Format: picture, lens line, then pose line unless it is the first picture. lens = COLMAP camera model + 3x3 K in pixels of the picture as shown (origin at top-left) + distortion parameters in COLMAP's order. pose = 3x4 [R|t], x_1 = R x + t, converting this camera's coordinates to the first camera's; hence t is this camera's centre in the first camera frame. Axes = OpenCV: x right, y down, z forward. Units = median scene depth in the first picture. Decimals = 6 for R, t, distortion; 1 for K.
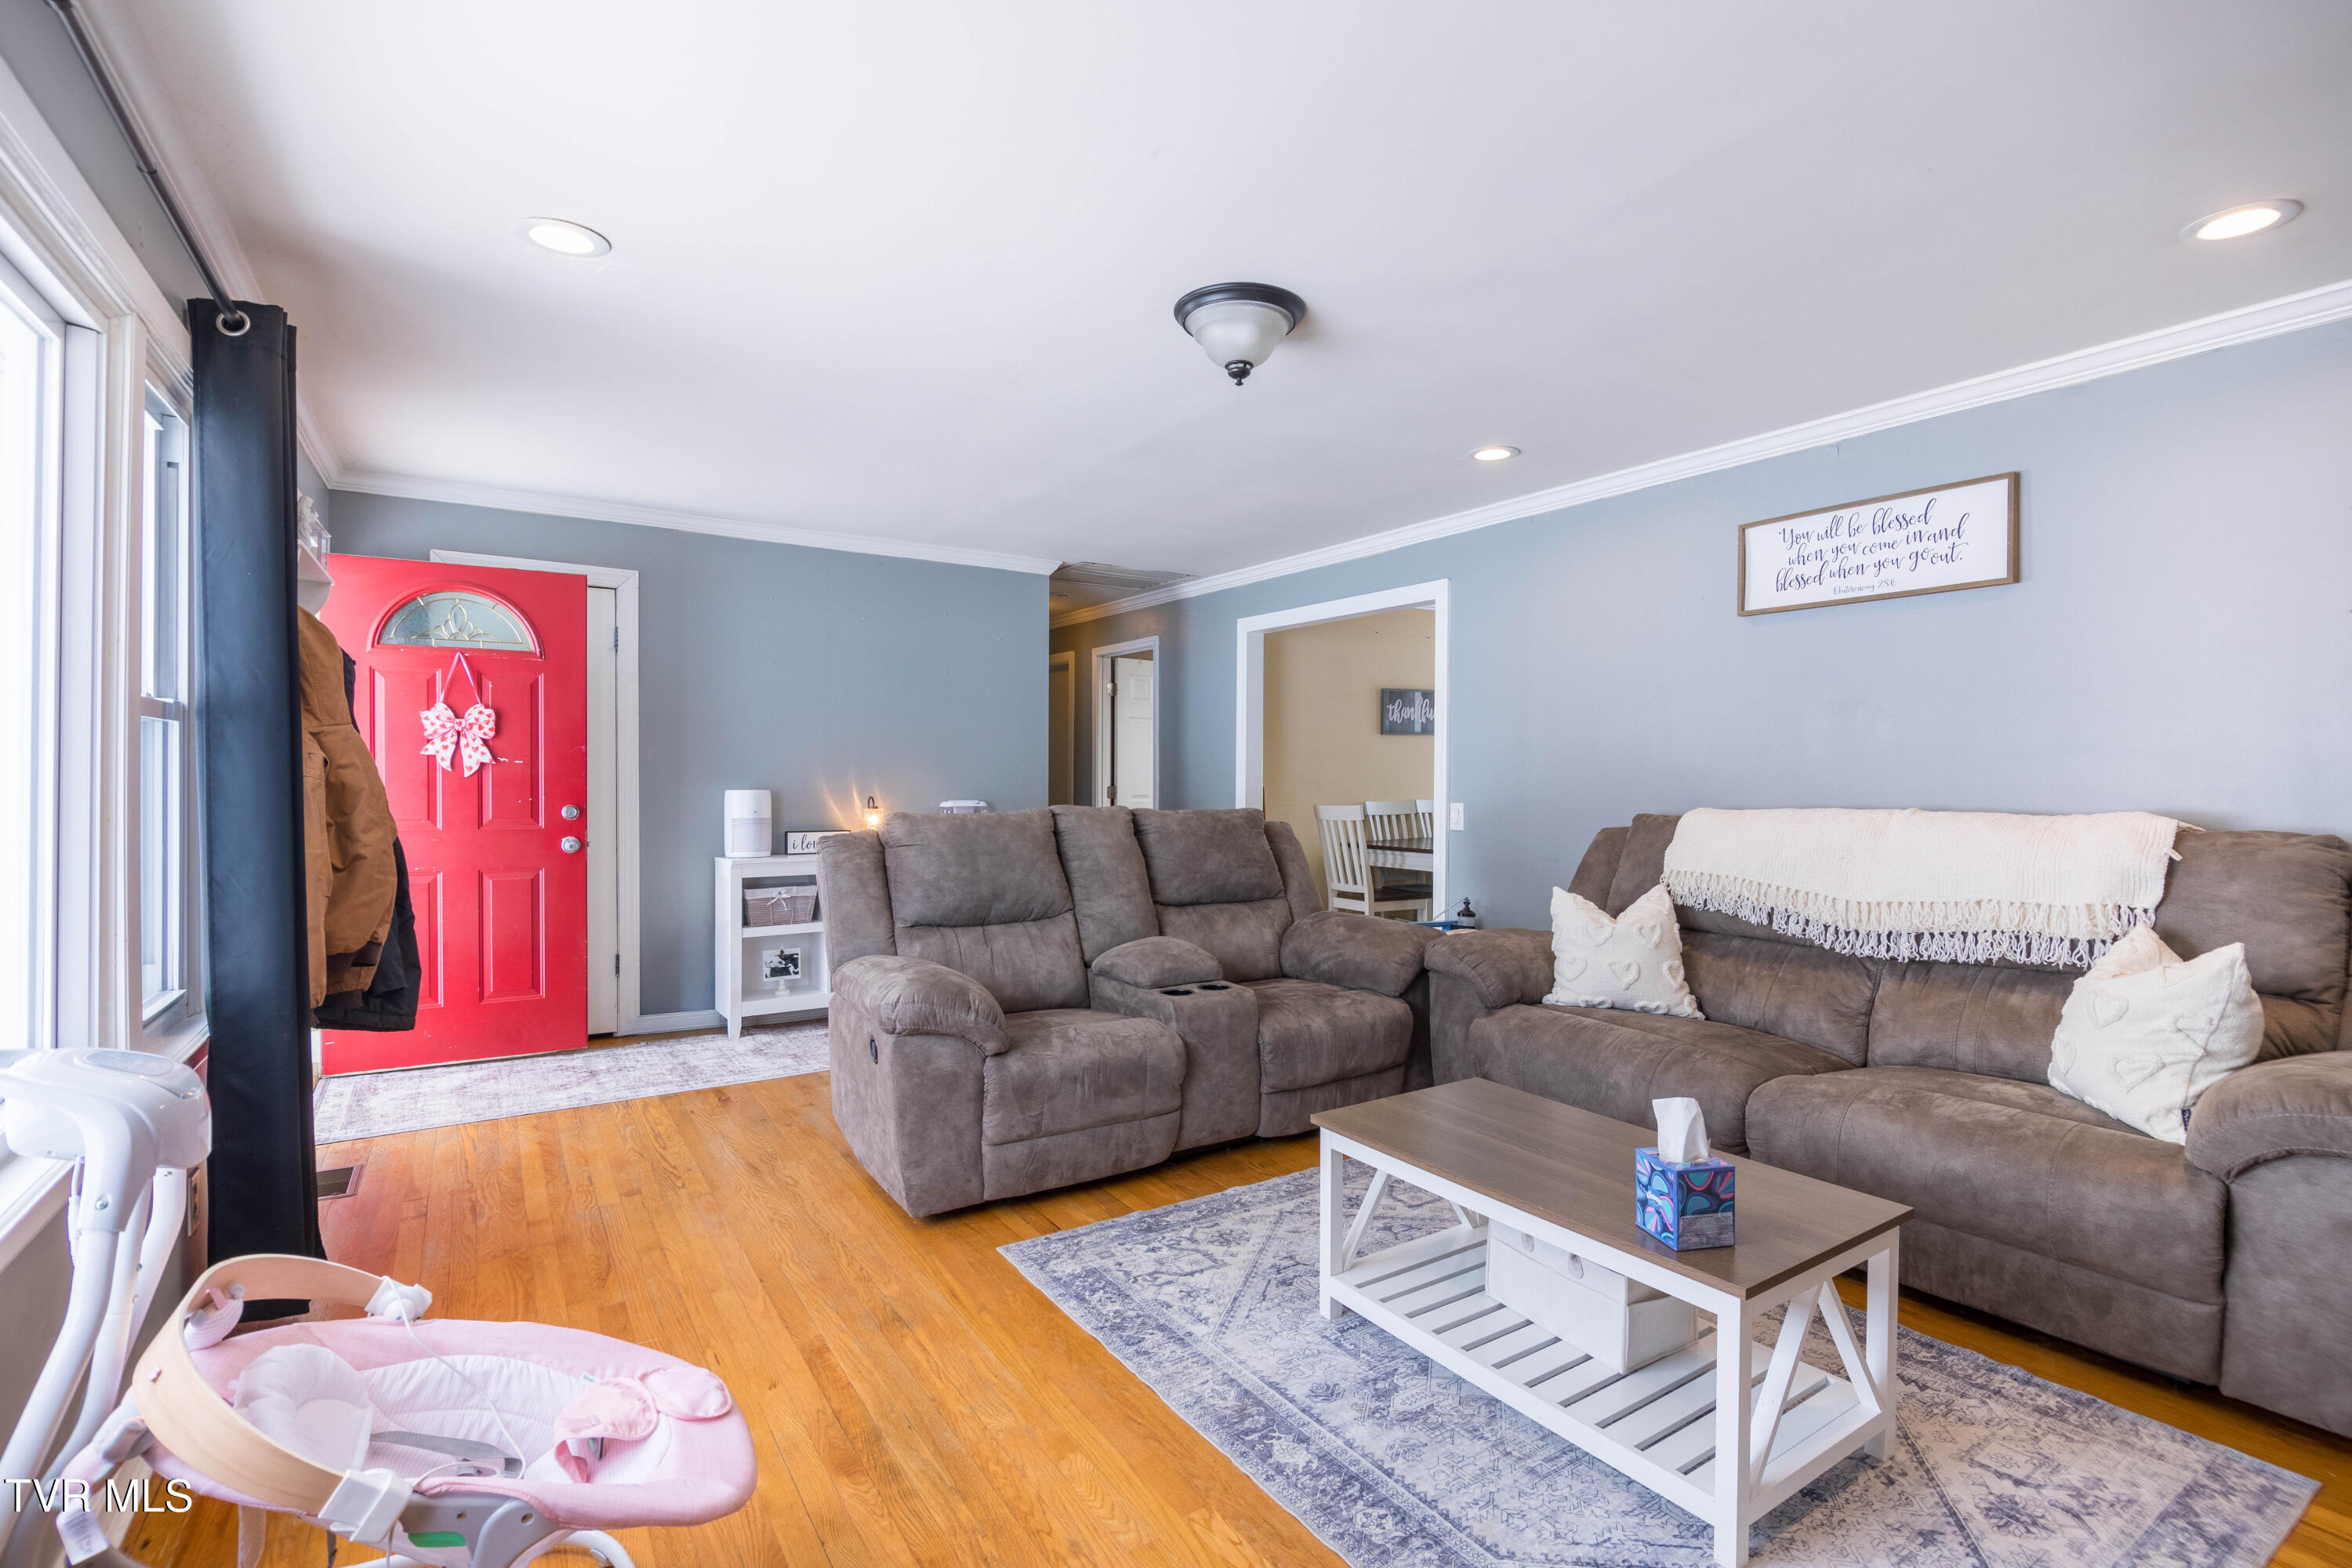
lens RADIAL K [[1094.7, 0, 1178.5], [0, 1094.7, 783.1], [0, 0, 1]] dist [0.001269, -0.000534]
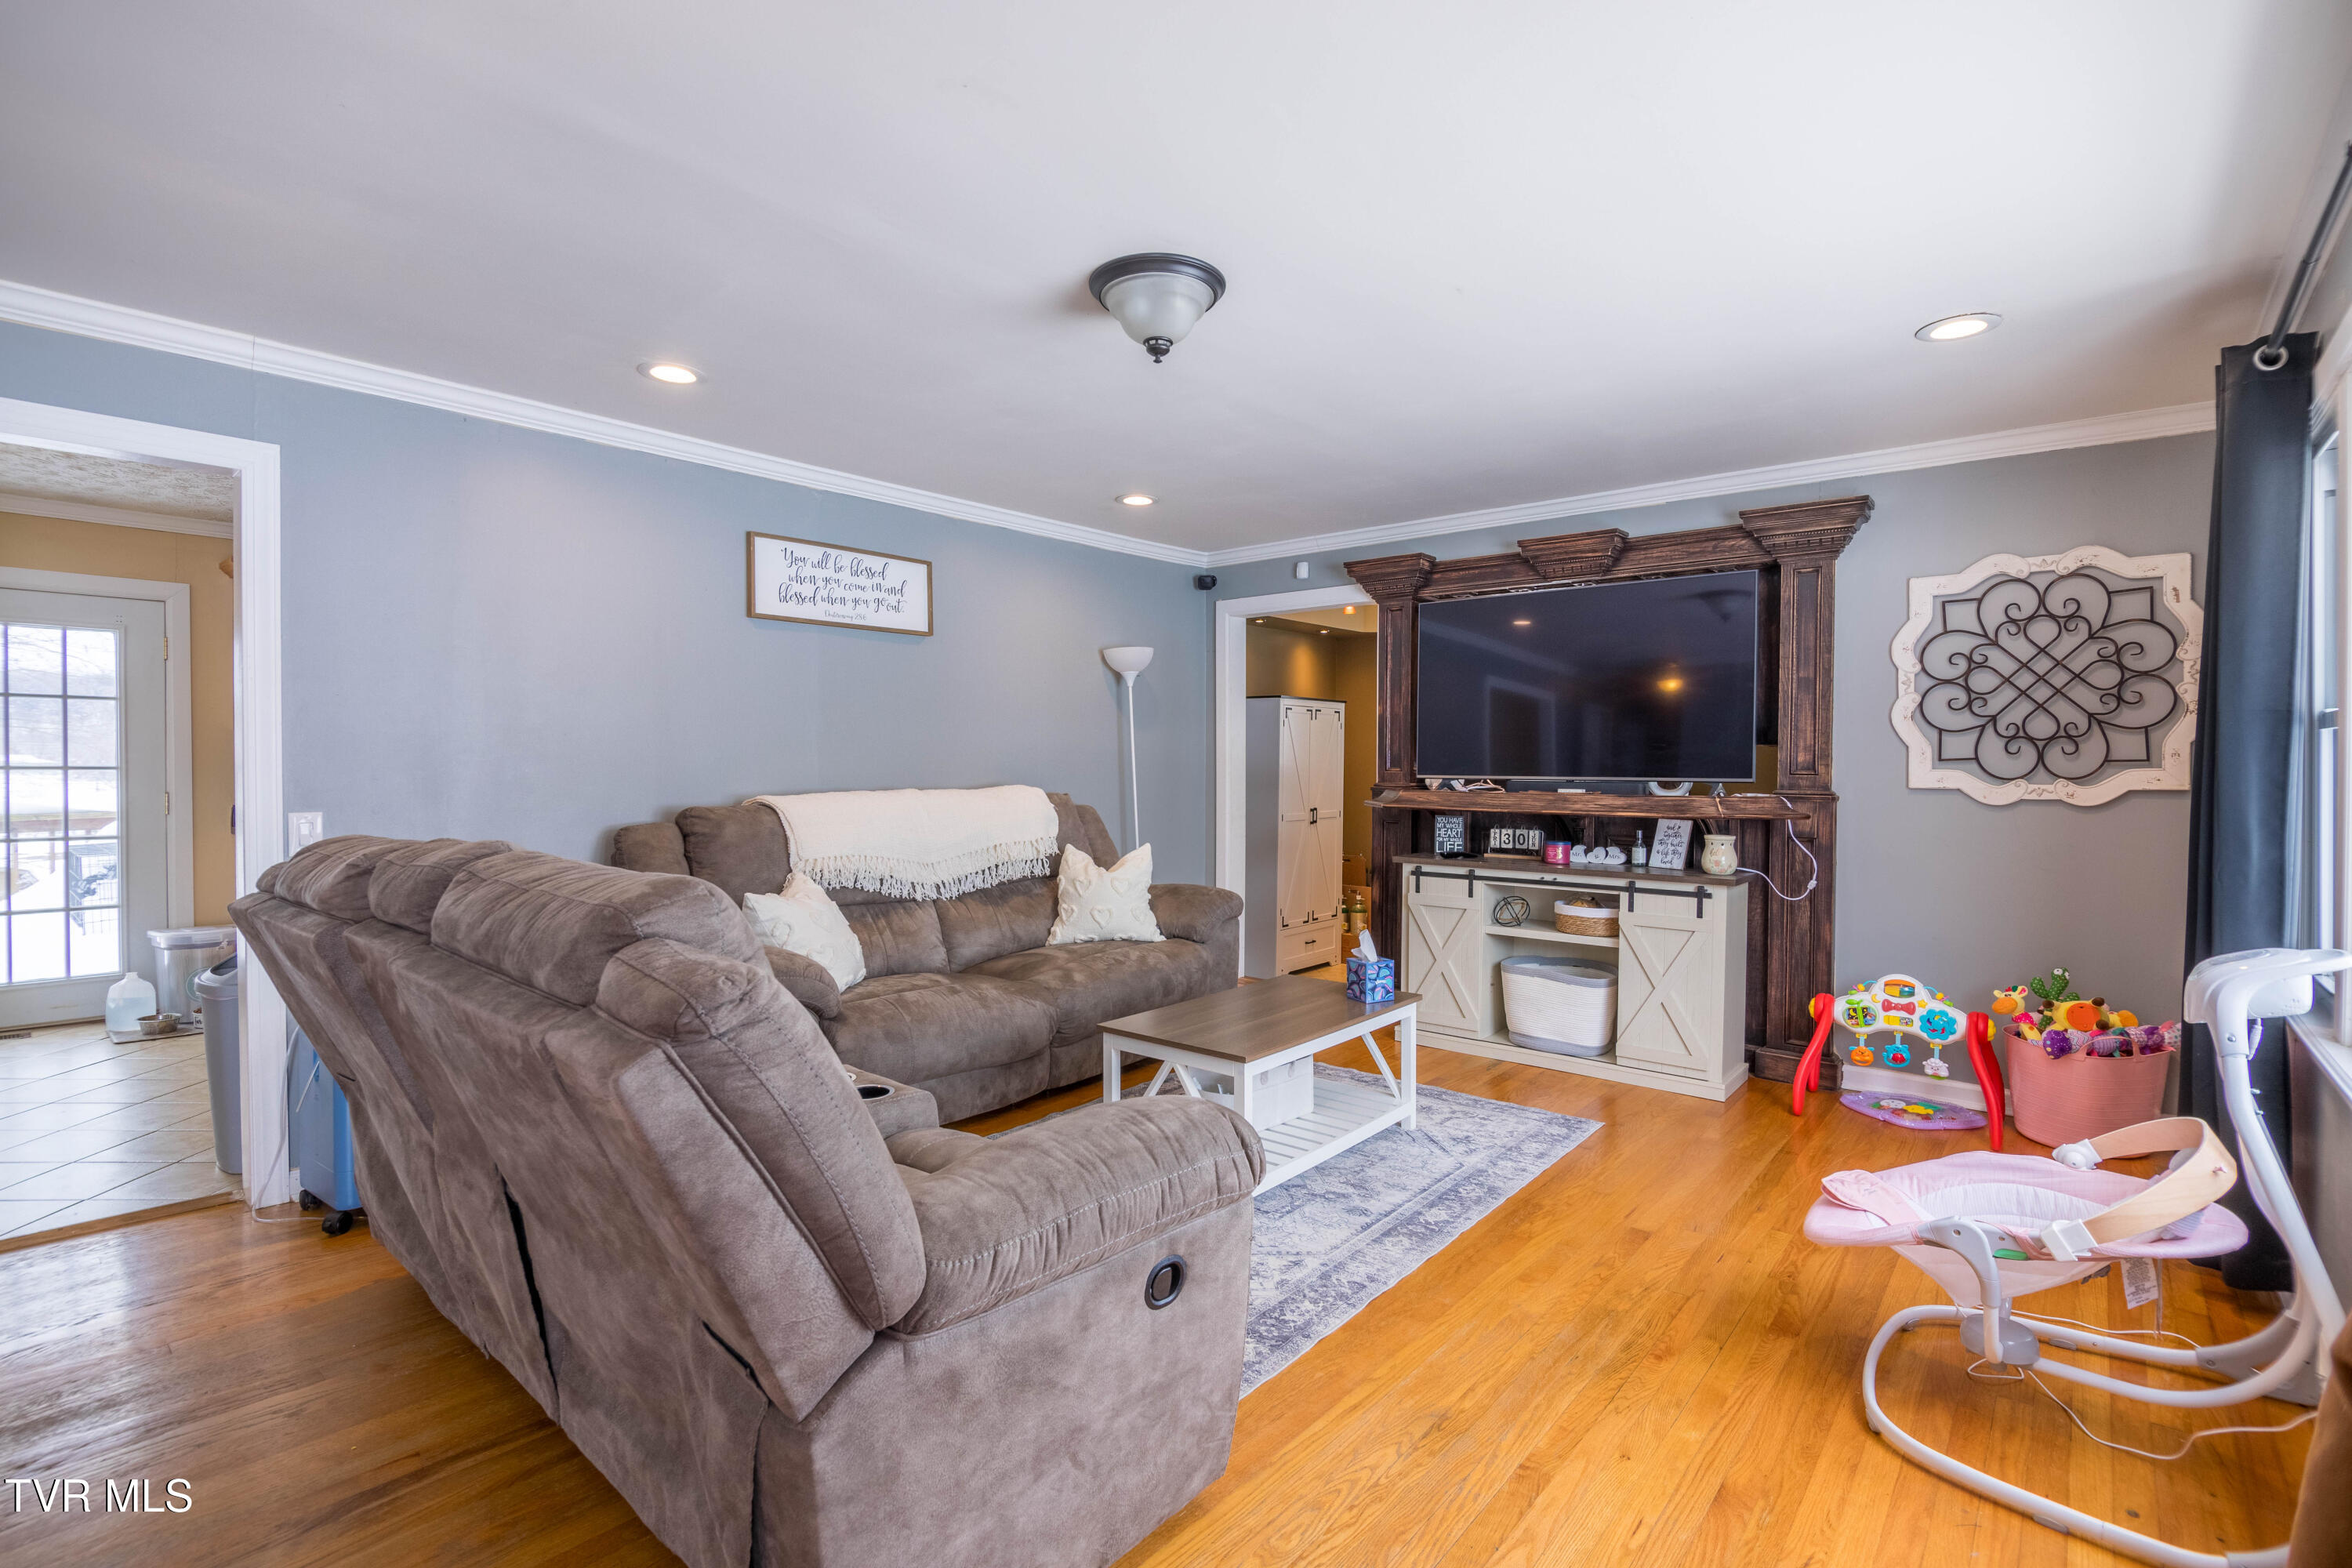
lens RADIAL K [[1094.7, 0, 1178.5], [0, 1094.7, 783.1], [0, 0, 1]] dist [0.001269, -0.000534]
pose [[-0.294814, -0.020000, 0.955345, -0.695572], [0.010793, 0.999647, 0.024258, -0.013078], [-0.955494, 0.017462, -0.294494, 1.010312]]
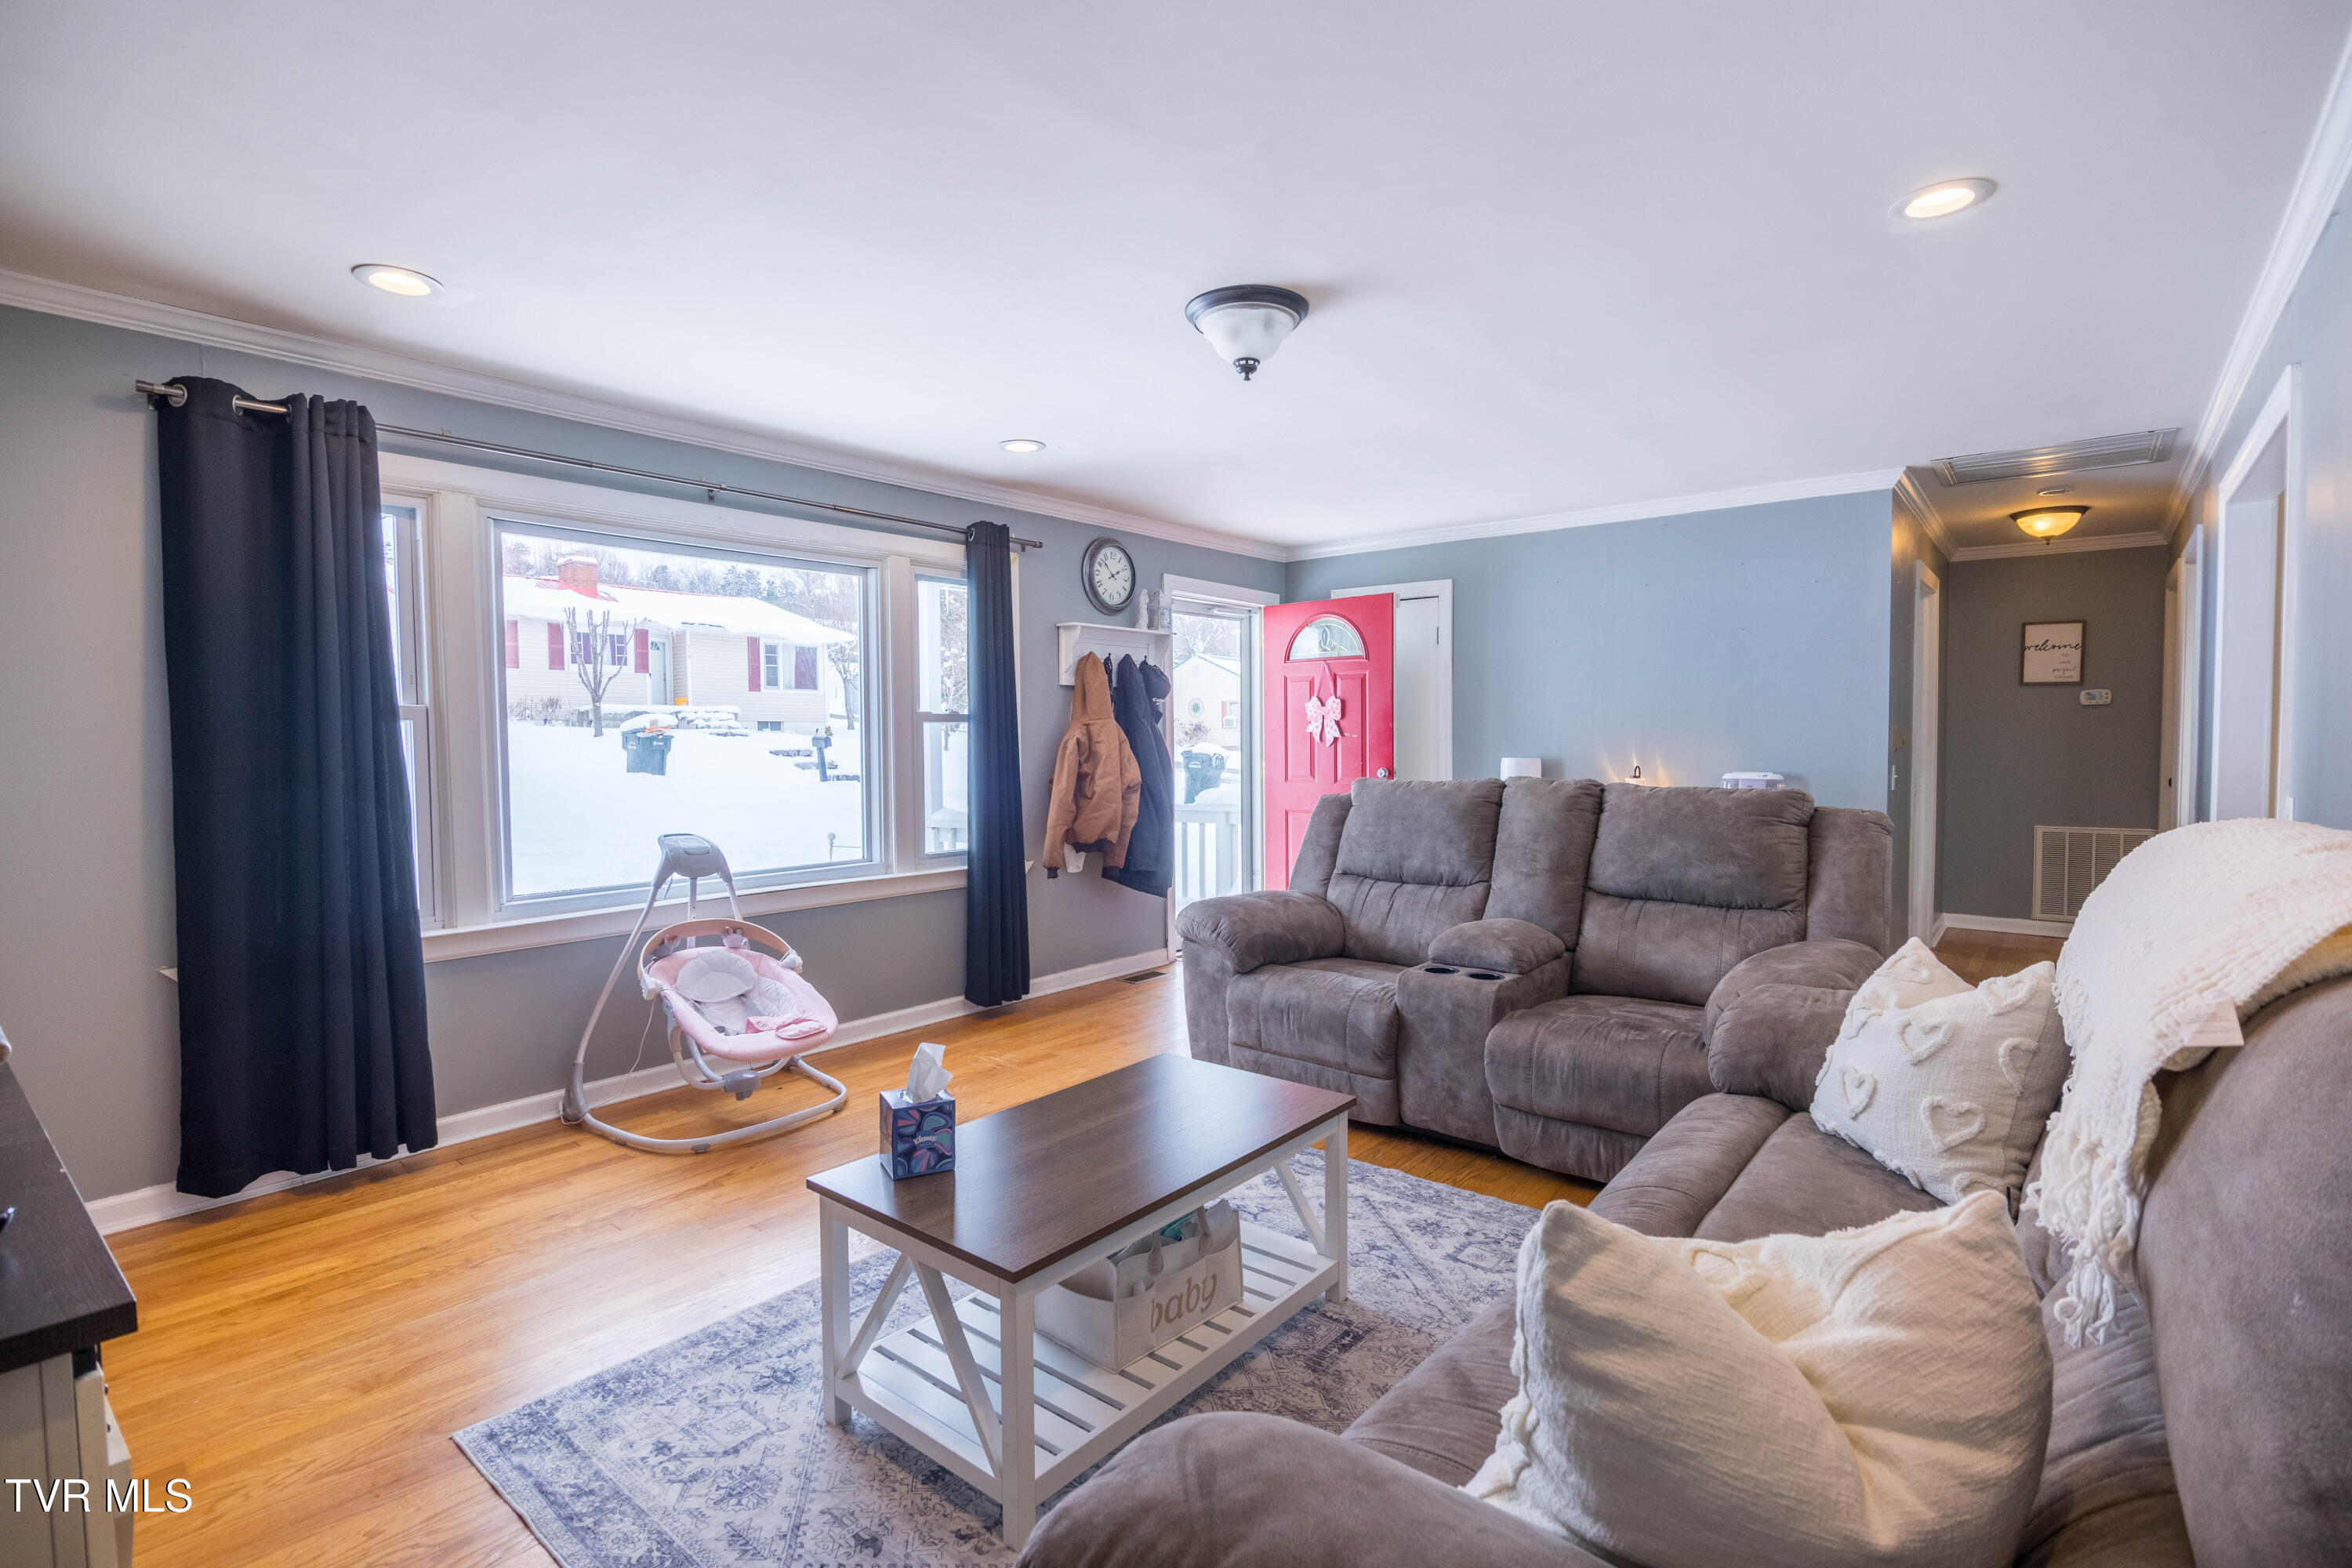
lens RADIAL K [[1095.5, 0, 1185.8], [0, 1095.5, 769.5], [0, 0, 1]] dist [-0.000006, -0.000161]
pose [[0.301472, 0.021104, -0.953241, 0.856017], [0.000419, 0.999752, 0.022266, -0.009612], [0.953475, -0.007112, 0.301389, 0.491808]]
